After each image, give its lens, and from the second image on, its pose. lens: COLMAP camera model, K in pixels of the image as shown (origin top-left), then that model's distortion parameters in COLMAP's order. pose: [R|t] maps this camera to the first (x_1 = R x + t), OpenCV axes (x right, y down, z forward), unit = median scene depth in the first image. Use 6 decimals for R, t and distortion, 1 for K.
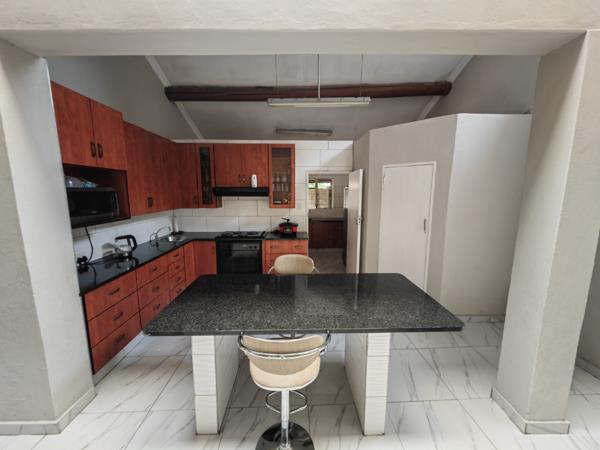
lens RADIAL K [[229.9, 0, 300.0], [0, 229.9, 225.0], [0, 0, 1]] dist [-0.002692, 0.000219]
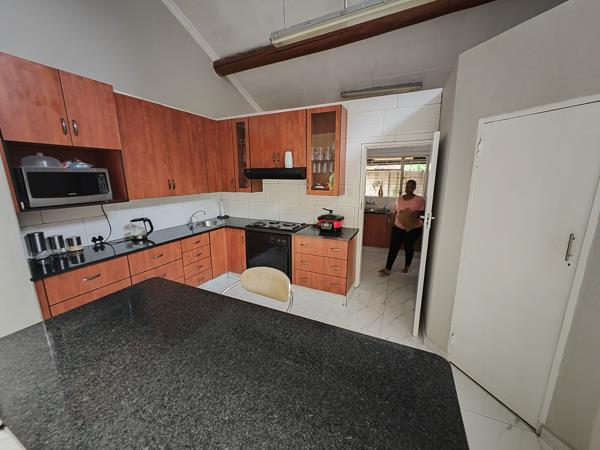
lens RADIAL K [[229.9, 0, 300.0], [0, 229.9, 225.0], [0, 0, 1]] dist [-0.002692, 0.000219]
pose [[0.894666, 0.091000, -0.437369, 0.206956], [-0.062323, 0.994884, 0.079514, -0.033041], [0.442367, -0.043880, 0.895760, 0.296044]]
